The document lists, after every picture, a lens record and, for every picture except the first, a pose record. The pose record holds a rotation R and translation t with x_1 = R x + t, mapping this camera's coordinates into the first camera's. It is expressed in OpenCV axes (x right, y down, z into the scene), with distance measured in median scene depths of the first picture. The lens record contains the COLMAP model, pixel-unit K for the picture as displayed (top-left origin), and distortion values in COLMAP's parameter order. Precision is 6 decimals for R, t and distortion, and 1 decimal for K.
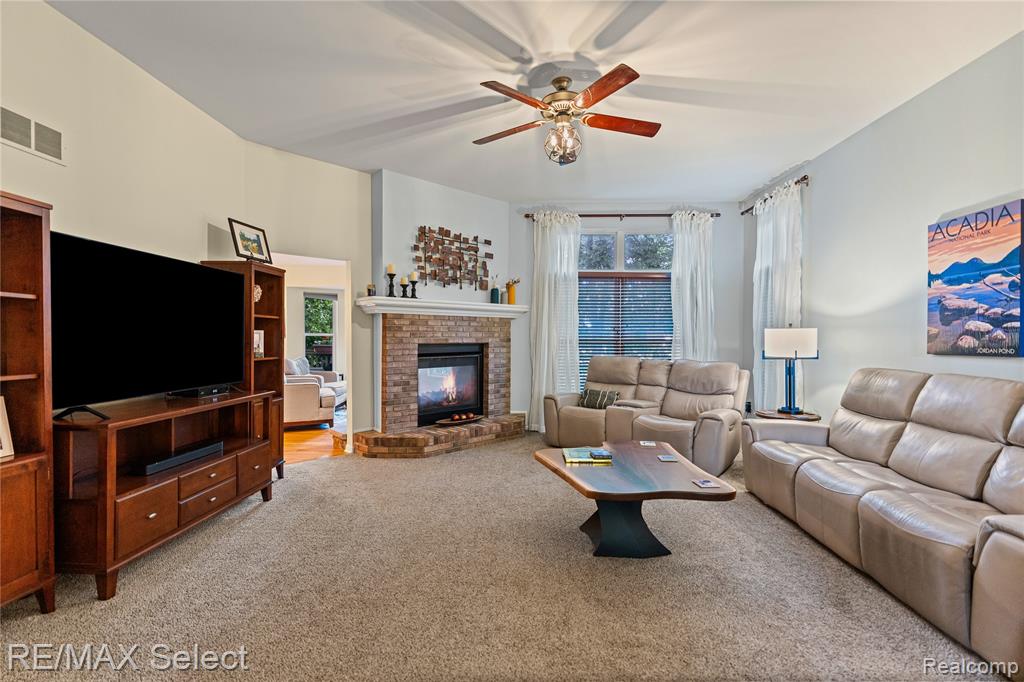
lens RADIAL K [[464.3, 0, 512.0], [0, 464.3, 341.0], [0, 0, 1]] dist [-0.002172, 0.000072]
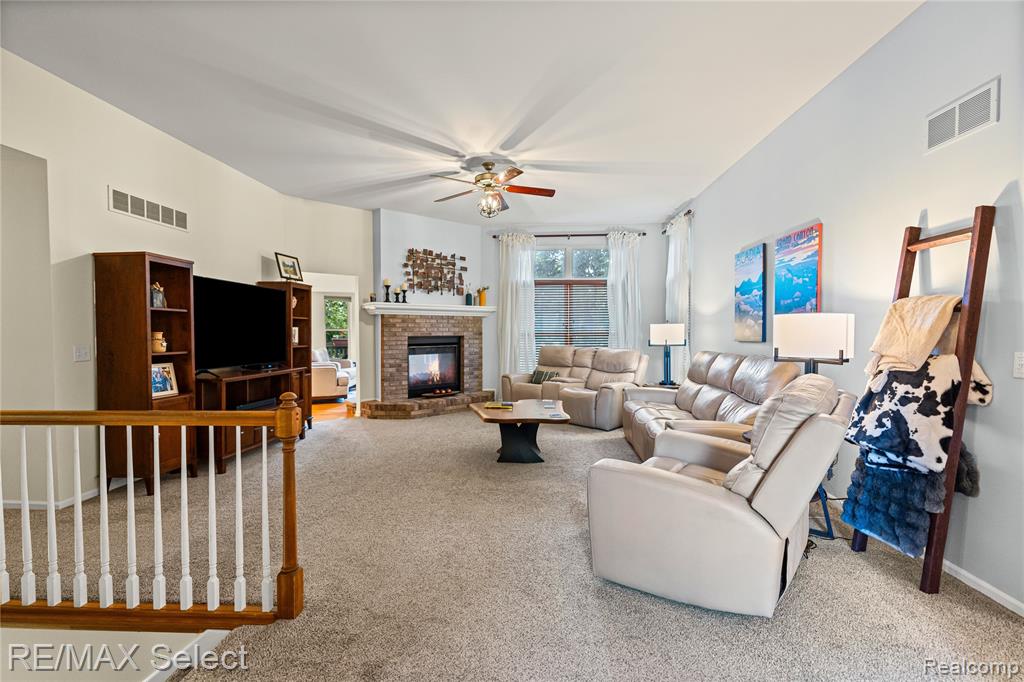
lens RADIAL K [[479.6, 0, 512.0], [0, 479.6, 341.0], [0, 0, 1]] dist [-0.001155, -0.000062]
pose [[0.998856, -0.003562, -0.047688, 0.170995], [0.004054, 0.999939, 0.010238, 0.006254], [0.047648, -0.010419, 0.998810, -0.388319]]
